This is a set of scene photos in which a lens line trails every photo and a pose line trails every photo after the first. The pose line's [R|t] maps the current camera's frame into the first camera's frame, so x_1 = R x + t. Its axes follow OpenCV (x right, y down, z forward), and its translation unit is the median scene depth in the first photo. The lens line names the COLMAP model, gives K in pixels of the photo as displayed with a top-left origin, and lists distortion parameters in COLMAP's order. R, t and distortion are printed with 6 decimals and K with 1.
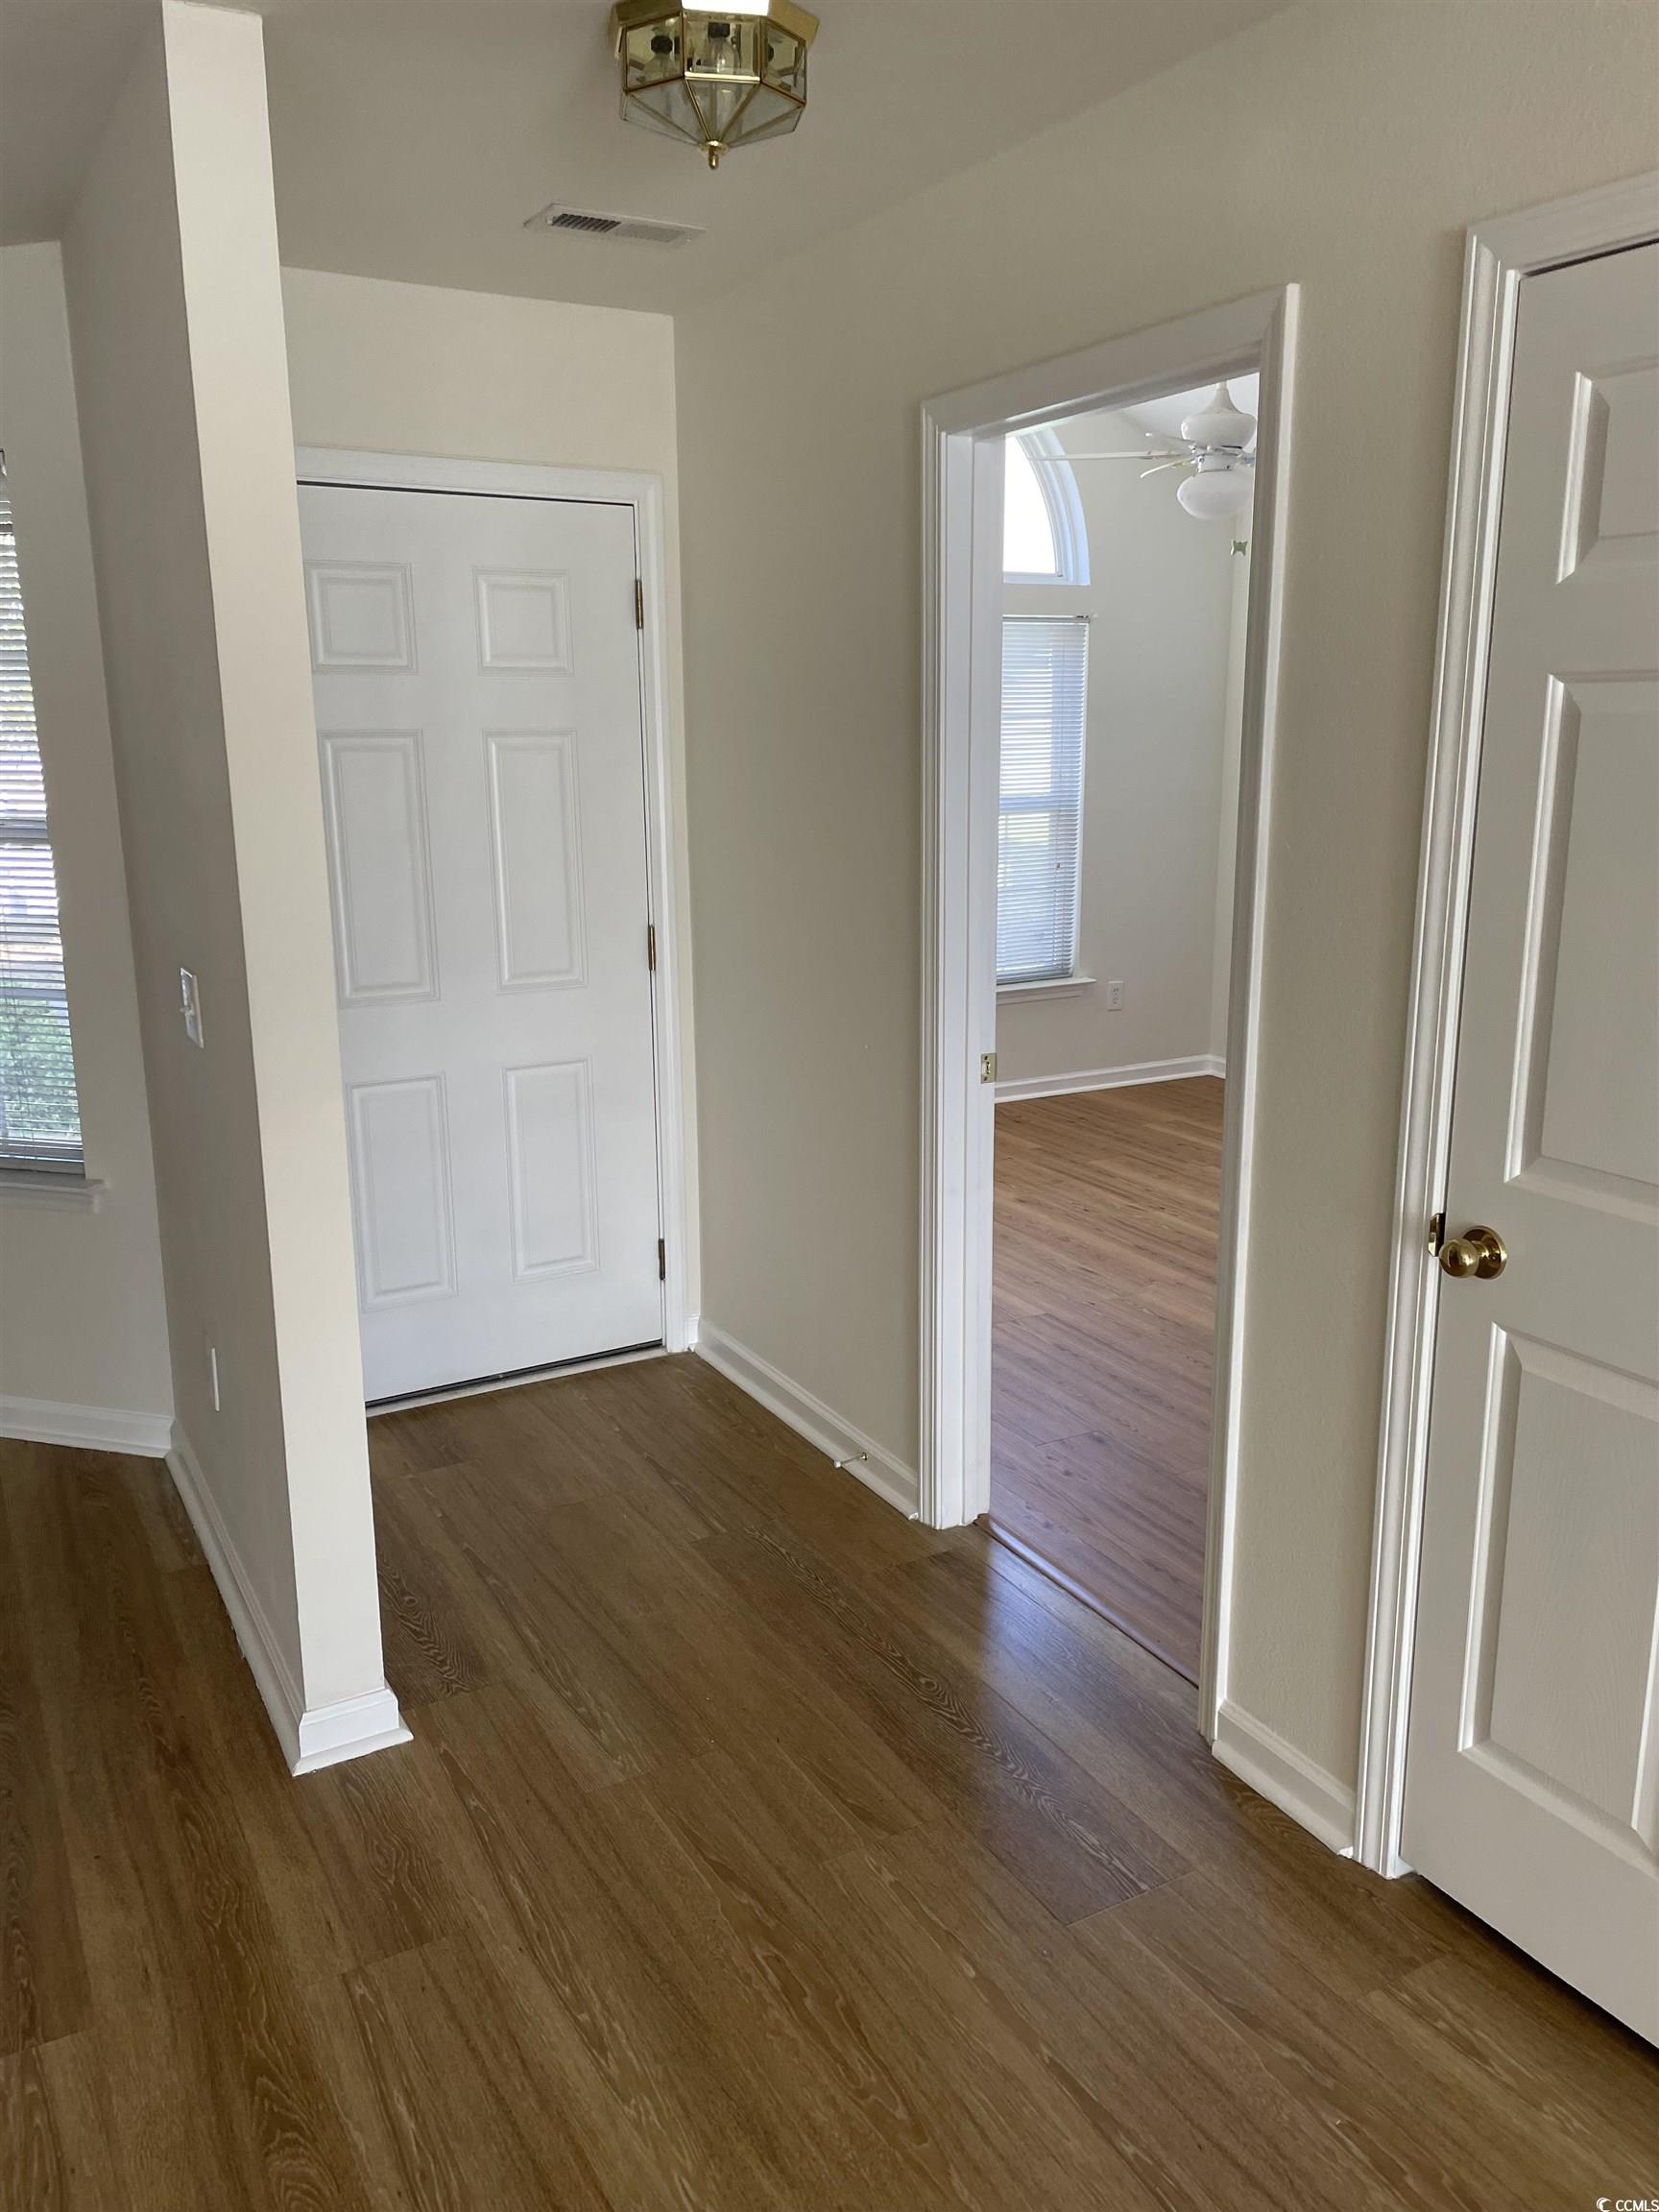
lens RADIAL K [[1666.8, 0, 819.2], [0, 1666.8, 1097.7], [0, 0, 1]] dist [0.063204, -0.014808]
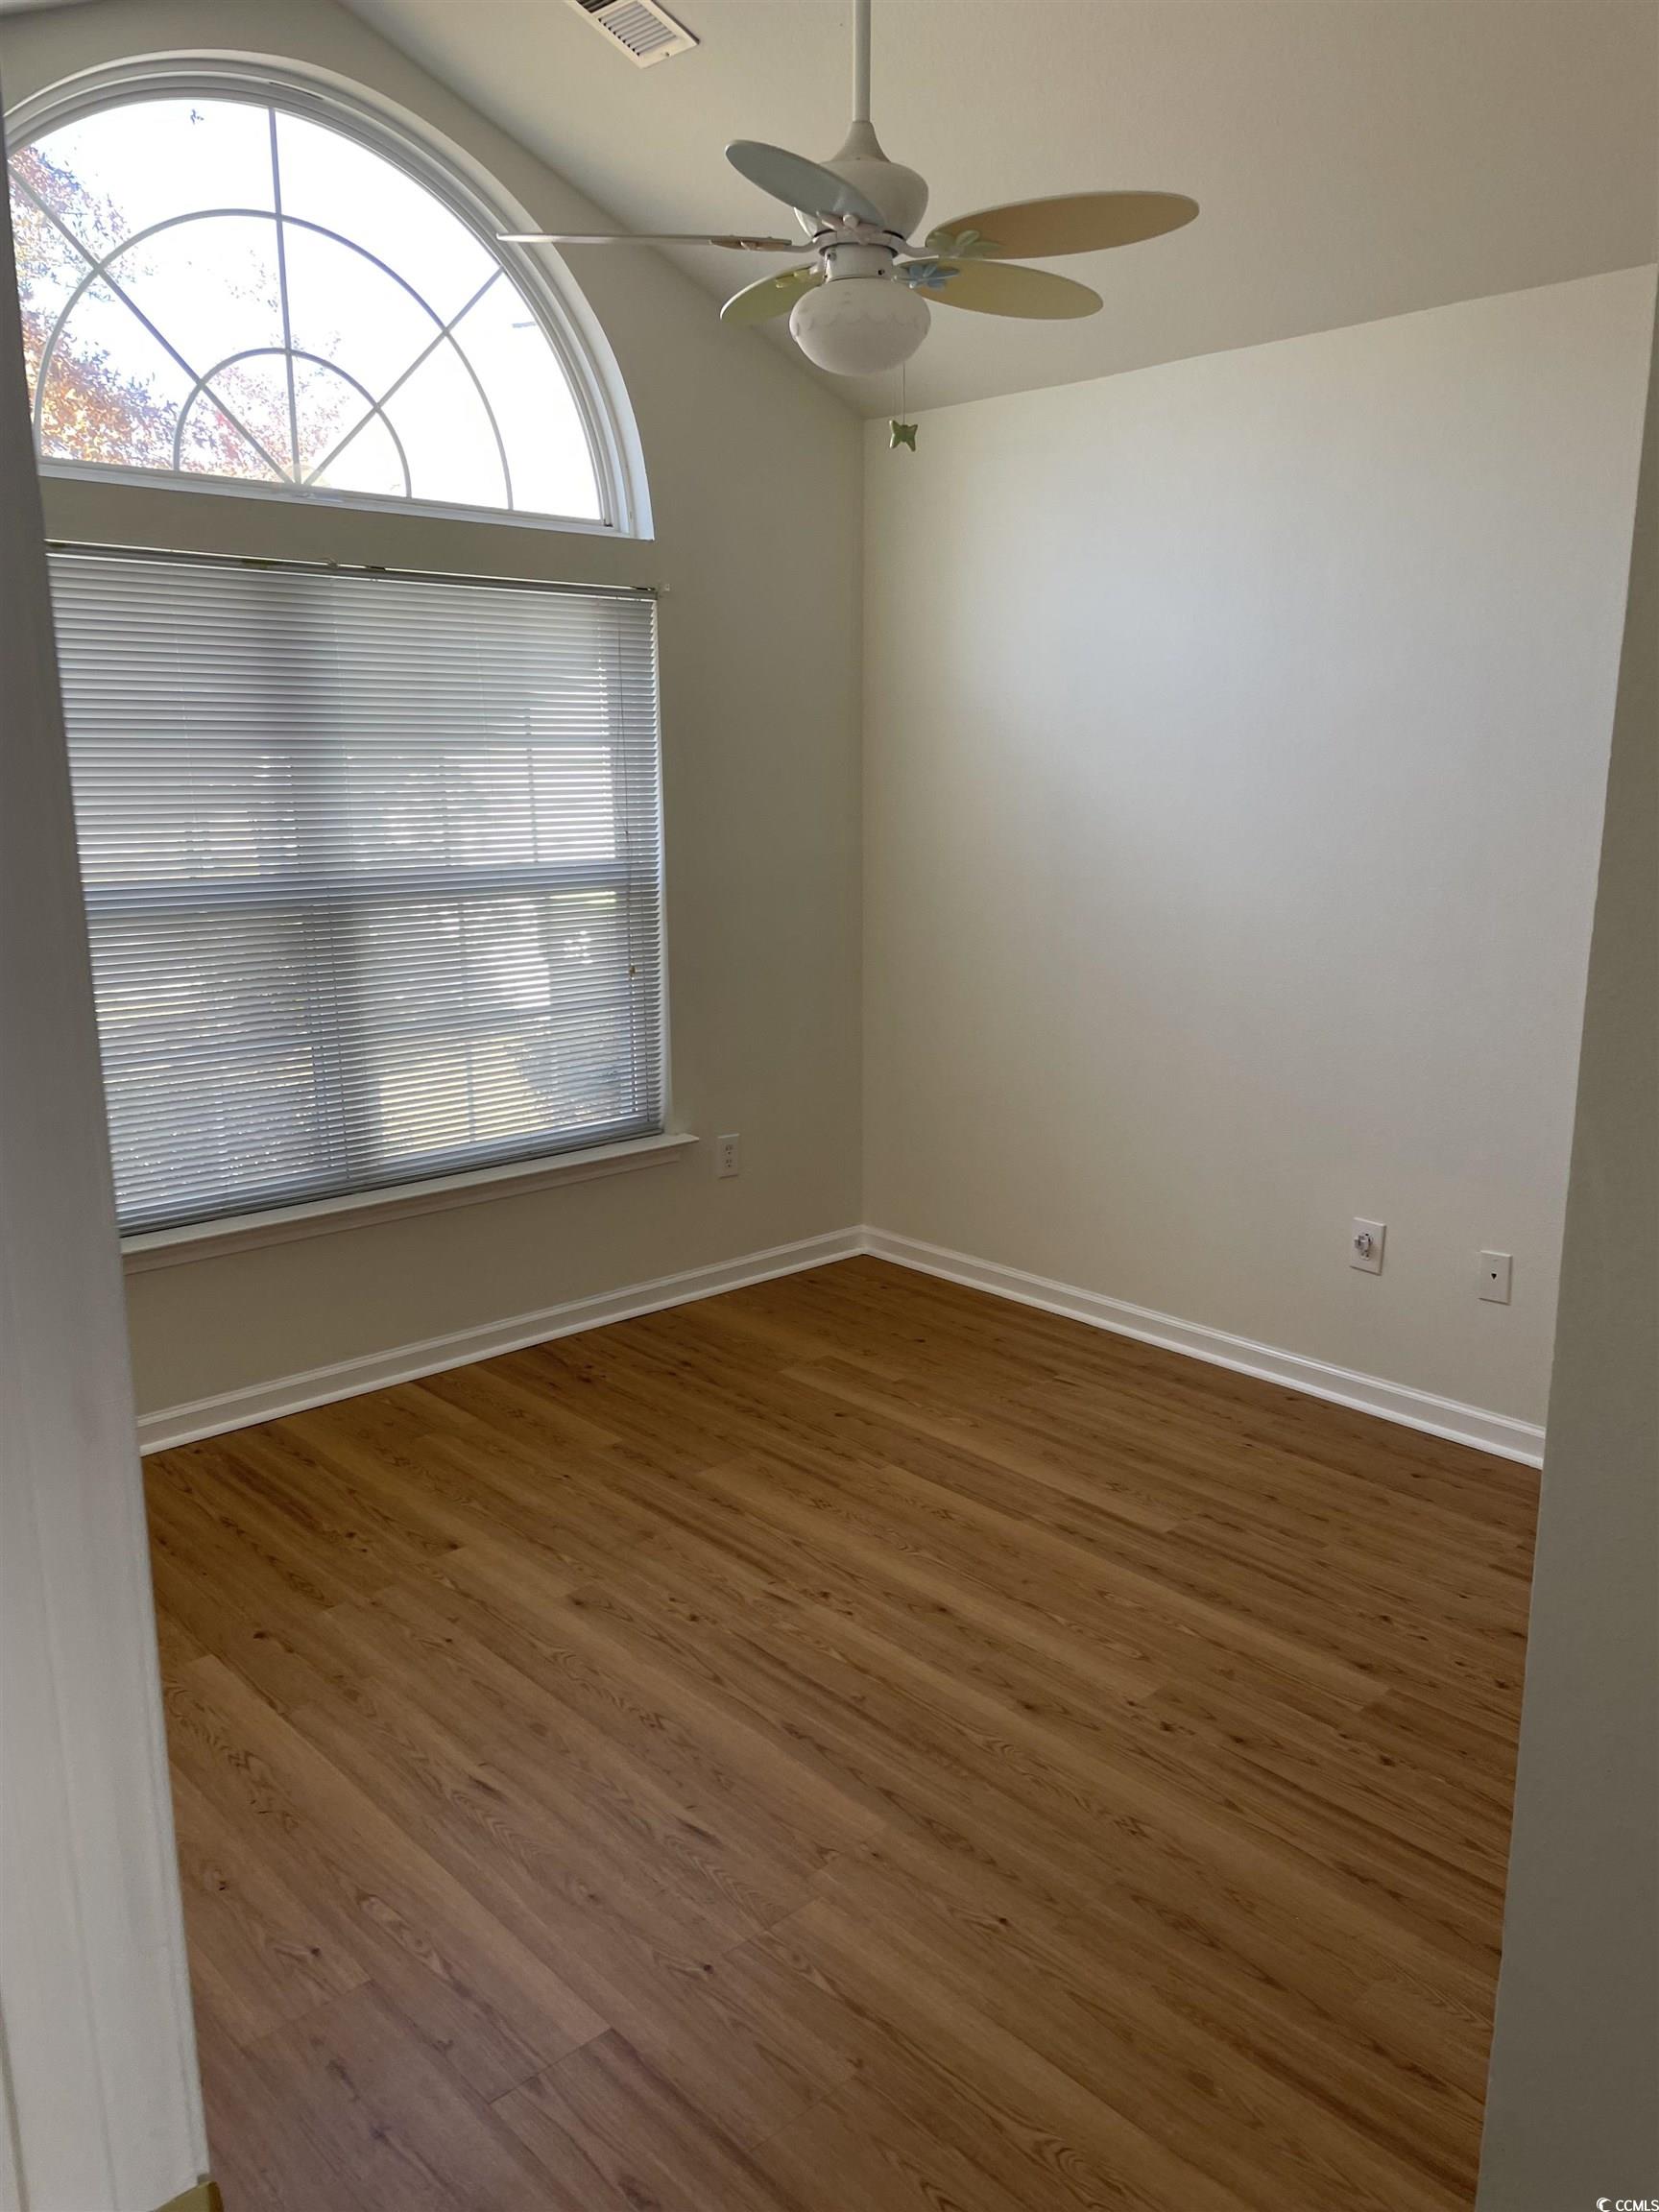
lens RADIAL K [[1666.8, 0, 832.0], [0, 1666.8, 1113.5], [0, 0, 1]] dist [0.063204, -0.014808]
pose [[0.971745, -0.047393, 0.231228, 0.077343], [0.049344, 0.998778, -0.002656, -0.091596], [-0.230819, 0.013991, 0.972896, 0.411277]]
